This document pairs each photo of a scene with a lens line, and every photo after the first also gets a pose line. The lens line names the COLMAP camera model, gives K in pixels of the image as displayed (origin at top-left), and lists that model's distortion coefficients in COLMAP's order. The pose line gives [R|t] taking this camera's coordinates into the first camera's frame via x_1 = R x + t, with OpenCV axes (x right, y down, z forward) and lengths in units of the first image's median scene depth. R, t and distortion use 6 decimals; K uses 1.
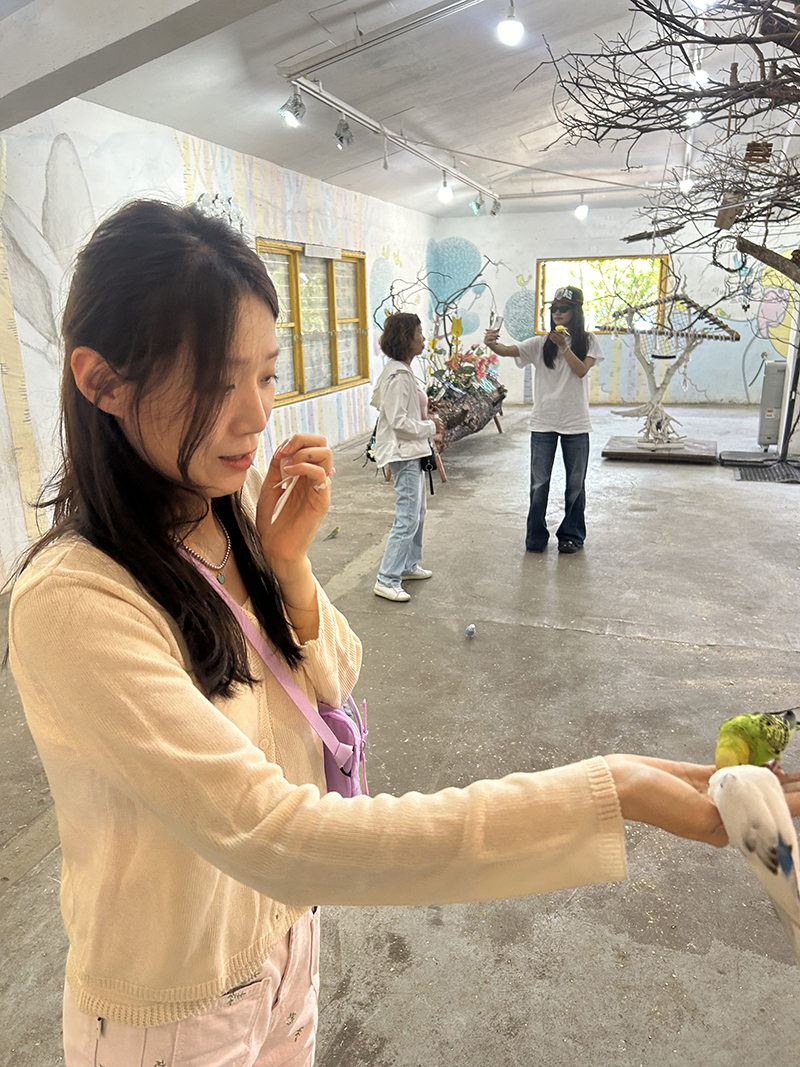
lens RADIAL K [[818.2, 0, 397.5], [0, 818.2, 531.3], [0, 0, 1]] dist [0.063990, -0.074937]
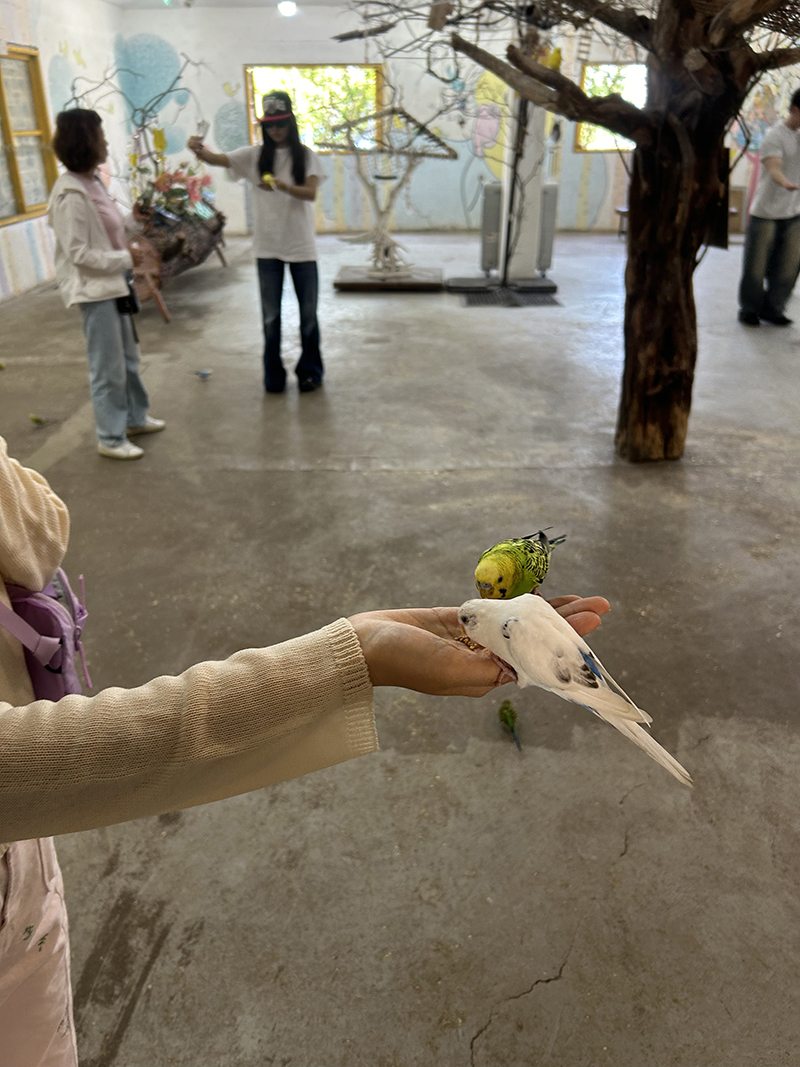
lens RADIAL K [[821.0, 0, 393.5], [0, 821.0, 538.6], [0, 0, 1]] dist [0.042358, -0.063045]
pose [[0.950710, -0.126222, 0.283228, 0.007508], [0.069566, 0.976940, 0.201865, 0.007633], [-0.302176, -0.172213, 0.937567, 0.031582]]
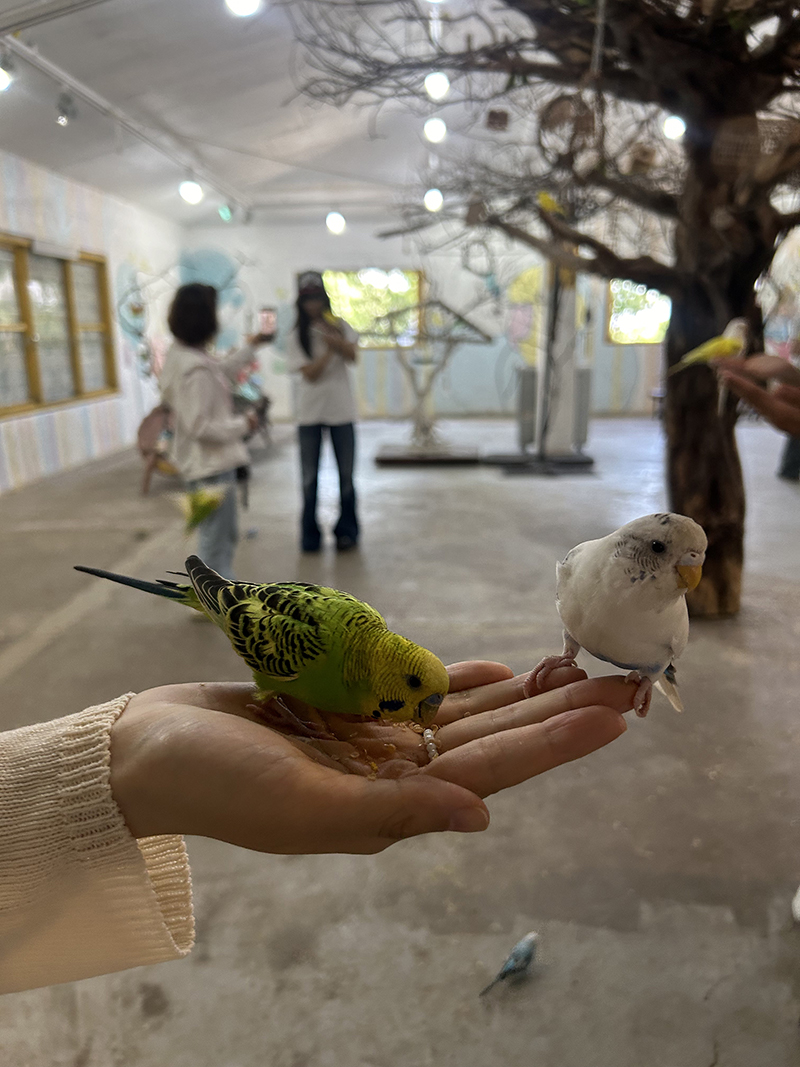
lens RADIAL K [[827.2, 0, 400.2], [0, 827.2, 538.3], [0, 0, 1]] dist [0.045986, -0.069575]
pose [[0.962426, -0.057719, 0.265337, 0.017360], [0.067988, 0.997245, -0.029670, 0.041539], [-0.262894, 0.046595, 0.963699, 0.058543]]
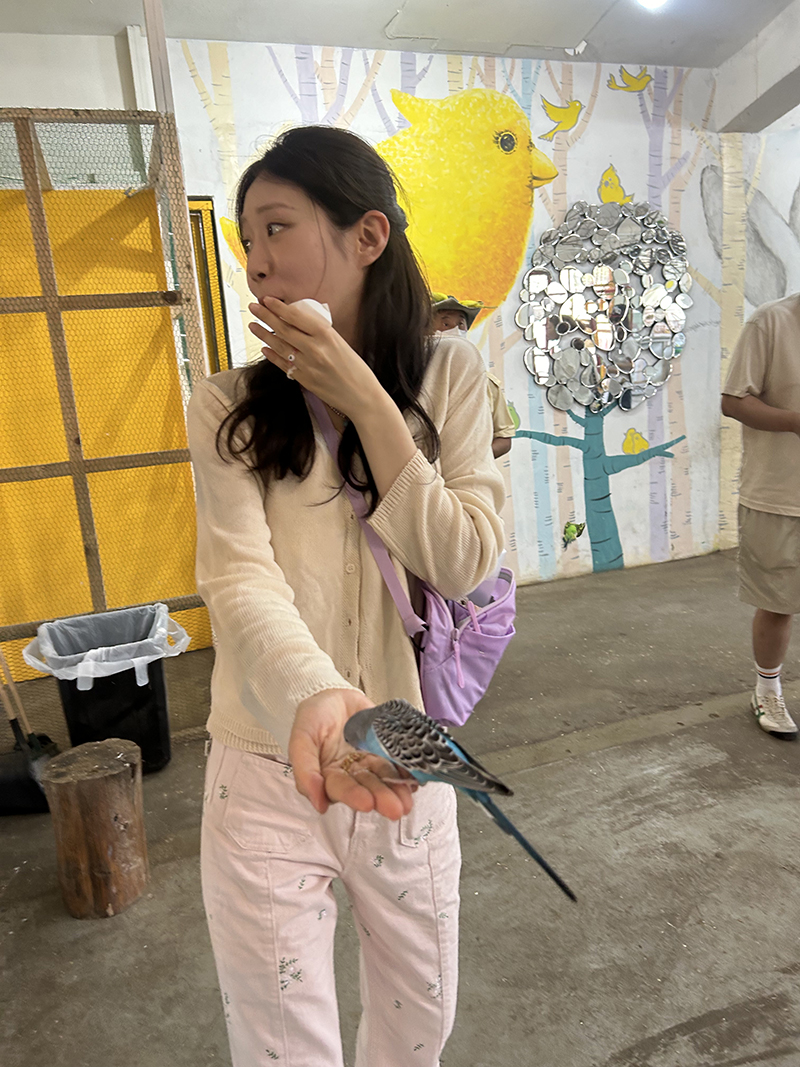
lens RADIAL K [[820.3, 0, 393.2], [0, 820.3, 530.7], [0, 0, 1]] dist [0.037485, -0.052936]
pose [[0.602459, 0.146078, -0.784669, 0.123974], [-0.165035, 0.984662, 0.056598, 0.037172], [0.780901, 0.095400, 0.617326, 0.015283]]
